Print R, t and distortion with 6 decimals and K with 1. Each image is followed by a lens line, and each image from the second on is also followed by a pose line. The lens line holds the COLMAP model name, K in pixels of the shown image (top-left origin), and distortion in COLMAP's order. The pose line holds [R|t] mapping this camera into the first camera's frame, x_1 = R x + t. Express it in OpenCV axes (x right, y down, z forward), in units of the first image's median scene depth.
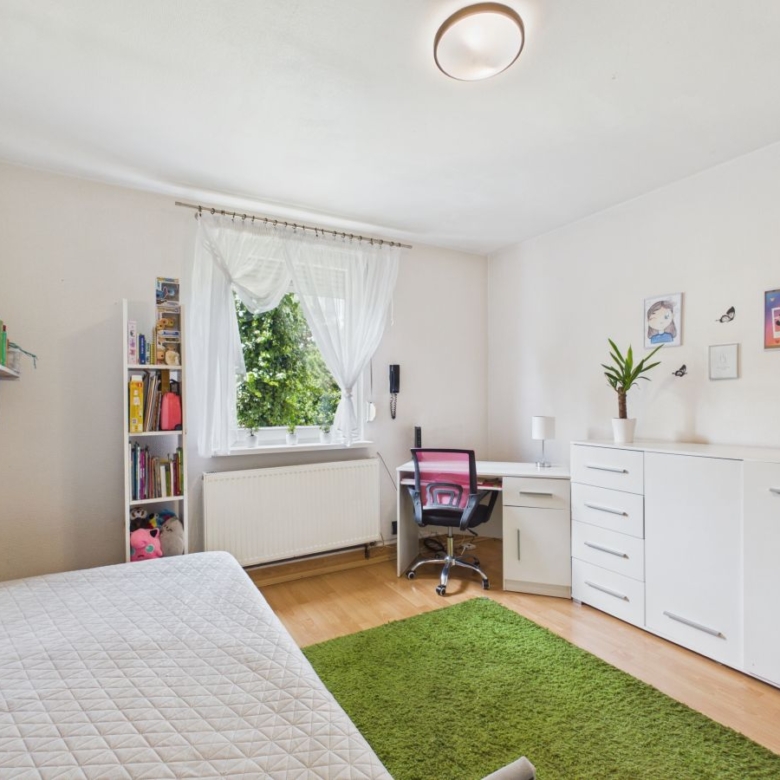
lens RADIAL K [[456.1, 0, 389.9], [0, 456.1, 404.5], [0, 0, 1]] dist [0.002275, -0.000010]
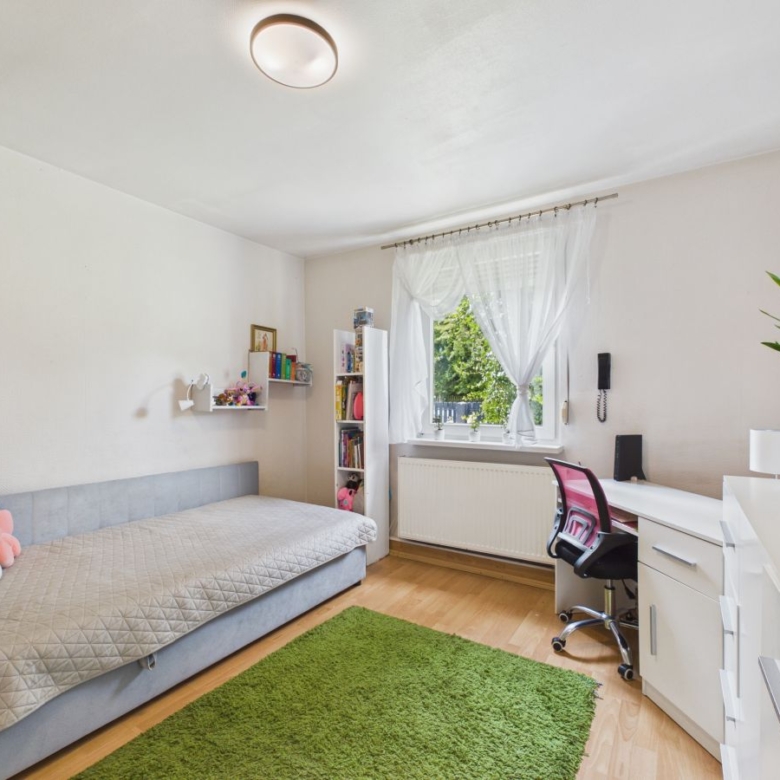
lens RADIAL K [[456.1, 0, 389.9], [0, 456.1, 404.5], [0, 0, 1]] dist [0.002275, -0.000010]
pose [[0.460448, 0.012916, -0.887593, 0.693898], [-0.009795, 0.999907, 0.009469, -0.003442], [0.887633, 0.004334, 0.460532, 0.407499]]
